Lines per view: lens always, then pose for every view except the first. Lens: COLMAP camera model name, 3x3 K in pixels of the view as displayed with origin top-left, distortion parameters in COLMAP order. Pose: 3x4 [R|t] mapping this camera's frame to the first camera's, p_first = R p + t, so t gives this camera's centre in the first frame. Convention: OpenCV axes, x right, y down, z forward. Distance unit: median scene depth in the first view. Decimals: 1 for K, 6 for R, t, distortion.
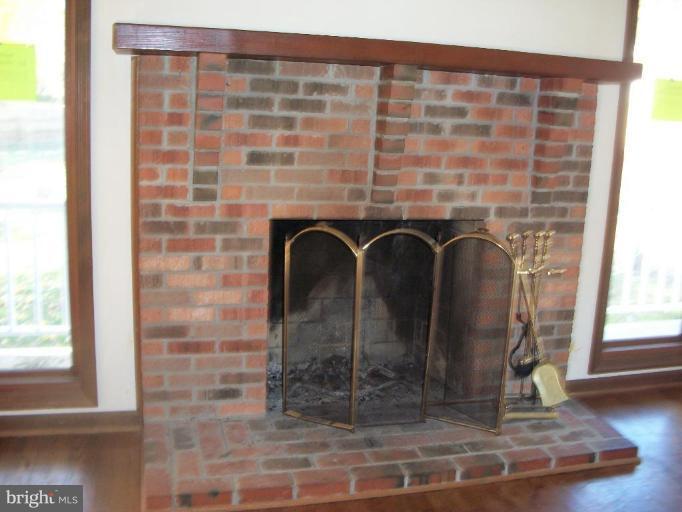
lens RADIAL K [[713.8, 0, 345.5], [0, 713.8, 236.3], [0, 0, 1]] dist [-0.208379, 0.184855]
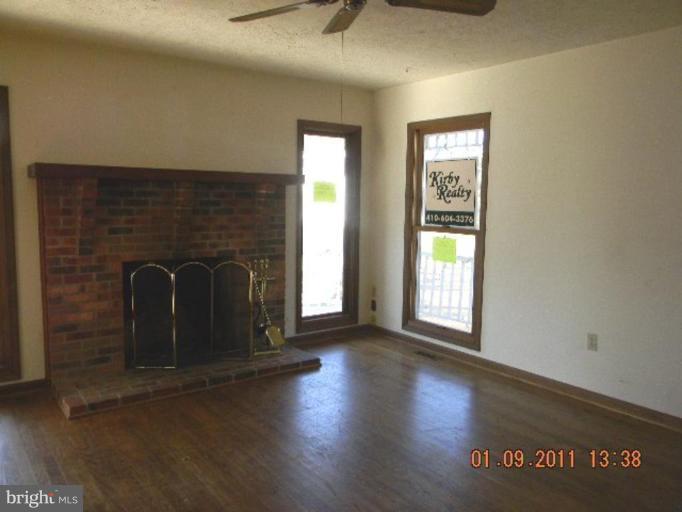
lens RADIAL K [[546.0, 0, 341.0], [0, 546.0, 256.0], [0, 0, 1]] dist [-0.006119, -0.008489]
pose [[0.921006, -0.069223, 0.383349, -0.123522], [0.091720, 0.994953, -0.040696, 0.071608], [-0.378597, 0.072642, 0.922706, -0.573157]]
